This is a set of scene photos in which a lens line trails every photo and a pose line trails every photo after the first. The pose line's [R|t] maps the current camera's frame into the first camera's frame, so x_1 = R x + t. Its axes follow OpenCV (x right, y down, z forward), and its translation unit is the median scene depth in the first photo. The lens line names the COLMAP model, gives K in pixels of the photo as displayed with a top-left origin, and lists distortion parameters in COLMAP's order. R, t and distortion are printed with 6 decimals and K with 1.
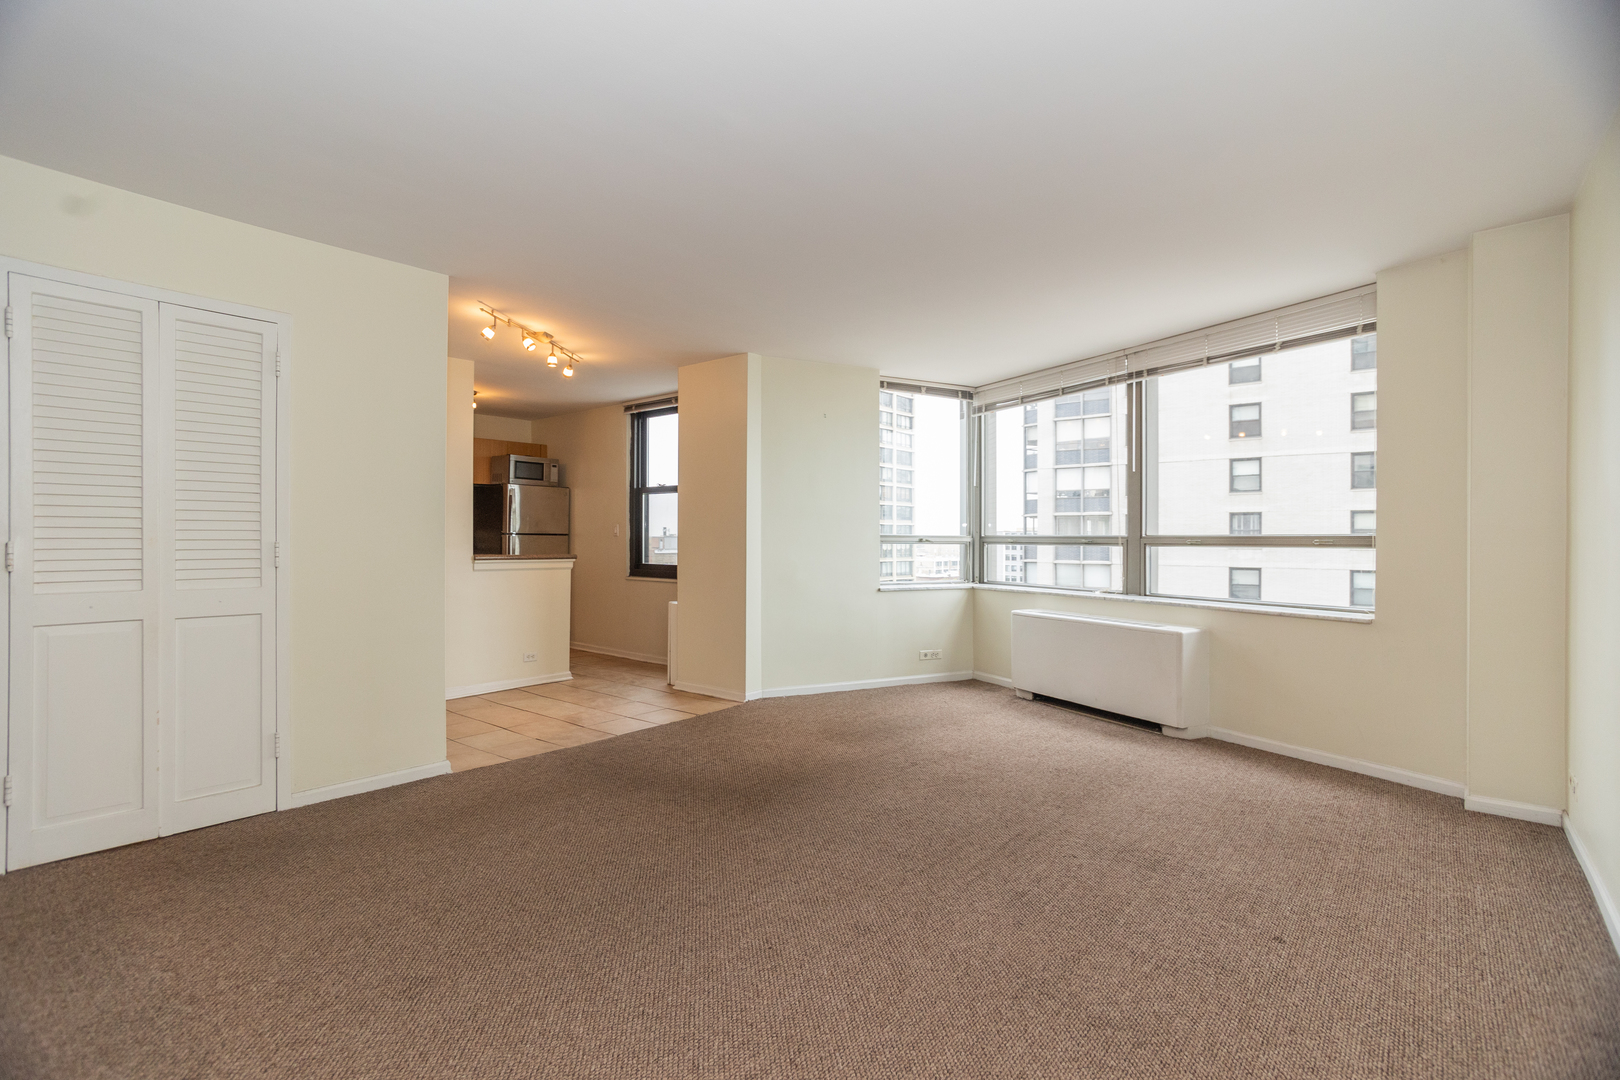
lens RADIAL K [[775.4, 0, 810.0], [0, 775.4, 540.0], [0, 0, 1]] dist [-0.081437, 0.050978]
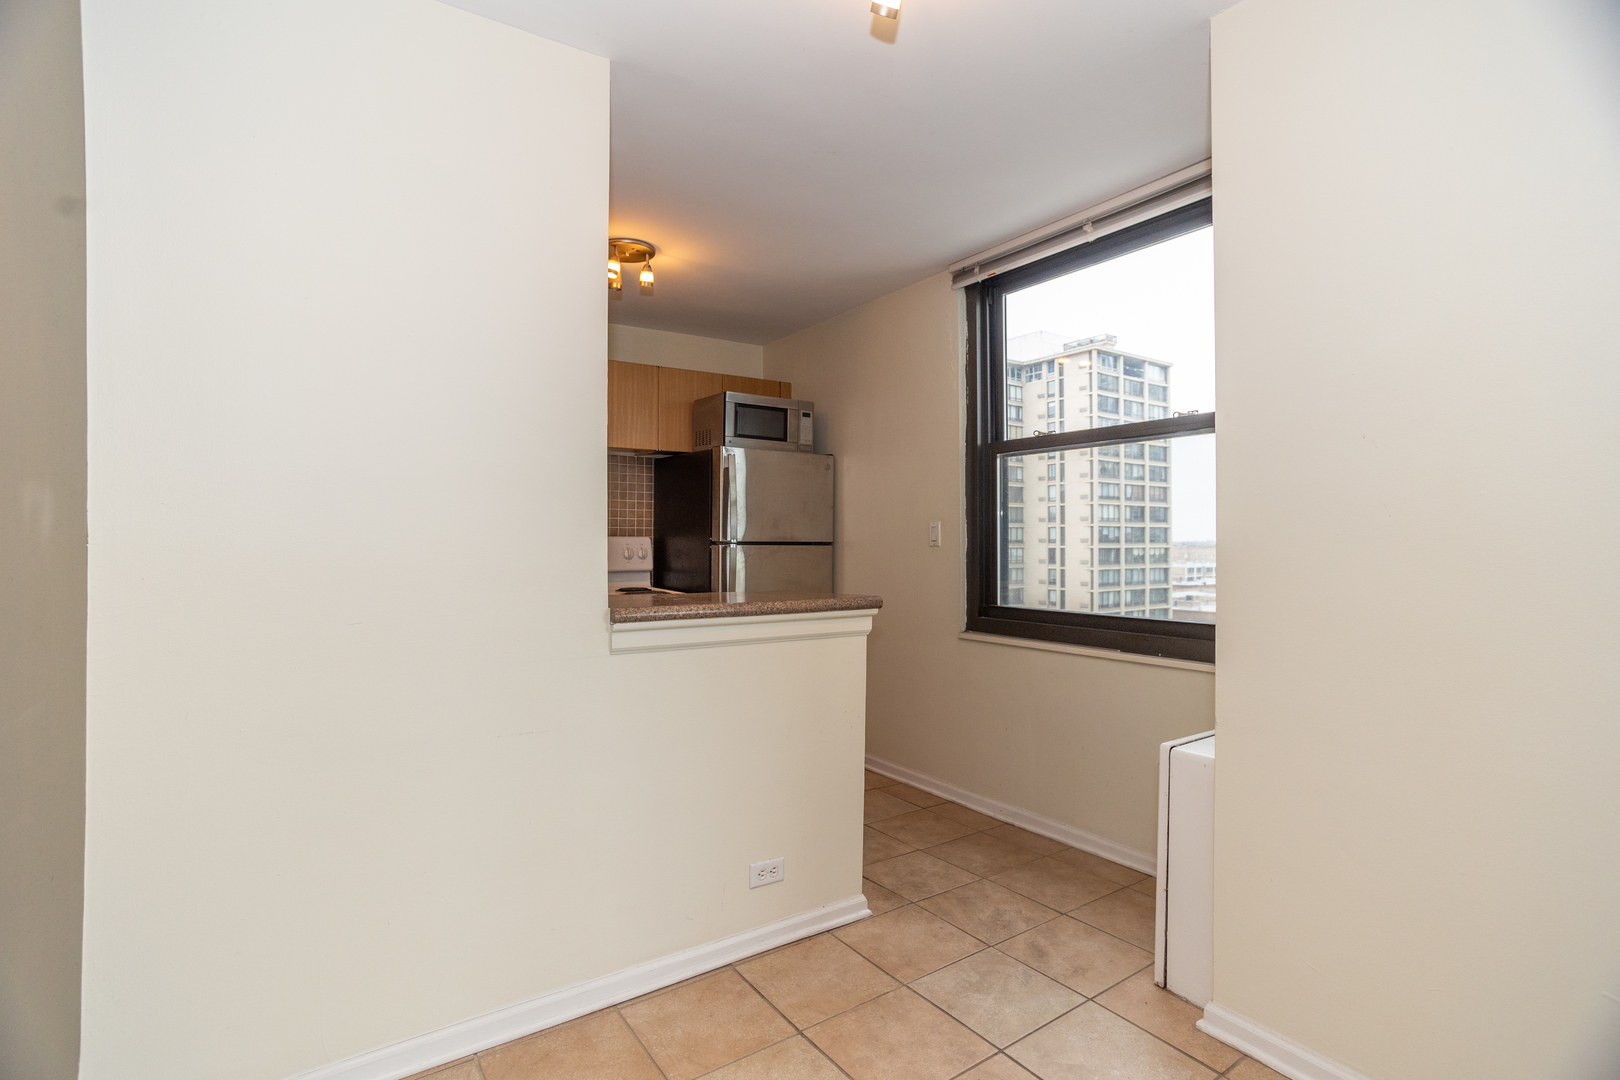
lens RADIAL K [[775.4, 0, 810.0], [0, 775.4, 540.0], [0, 0, 1]] dist [-0.081437, 0.050978]
pose [[0.958866, -0.008214, -0.283740, -0.181609], [0.006140, 0.999948, -0.008199, -0.005380], [0.283793, 0.006120, 0.958866, 0.495106]]
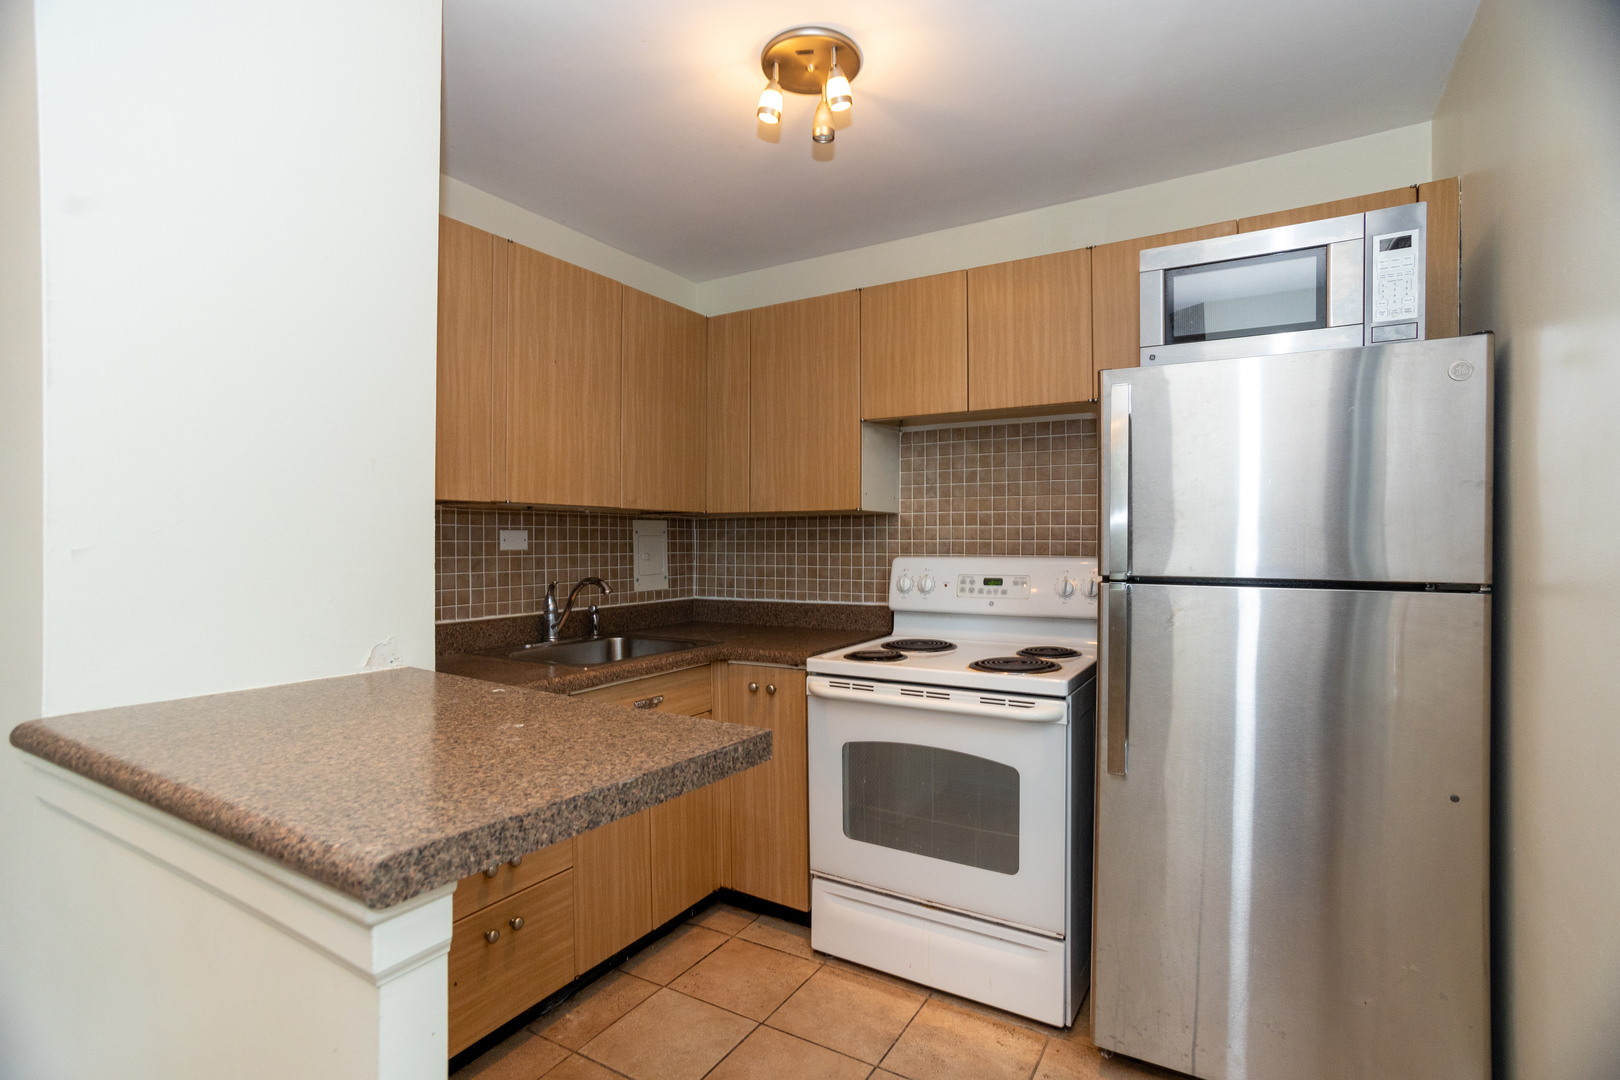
lens RADIAL K [[775.4, 0, 810.0], [0, 775.4, 540.0], [0, 0, 1]] dist [-0.081437, 0.050978]
pose [[0.136557, -0.004884, -0.990620, -0.164639], [0.001991, 0.999987, -0.004656, -0.018764], [0.990630, -0.001337, 0.136565, 0.825732]]
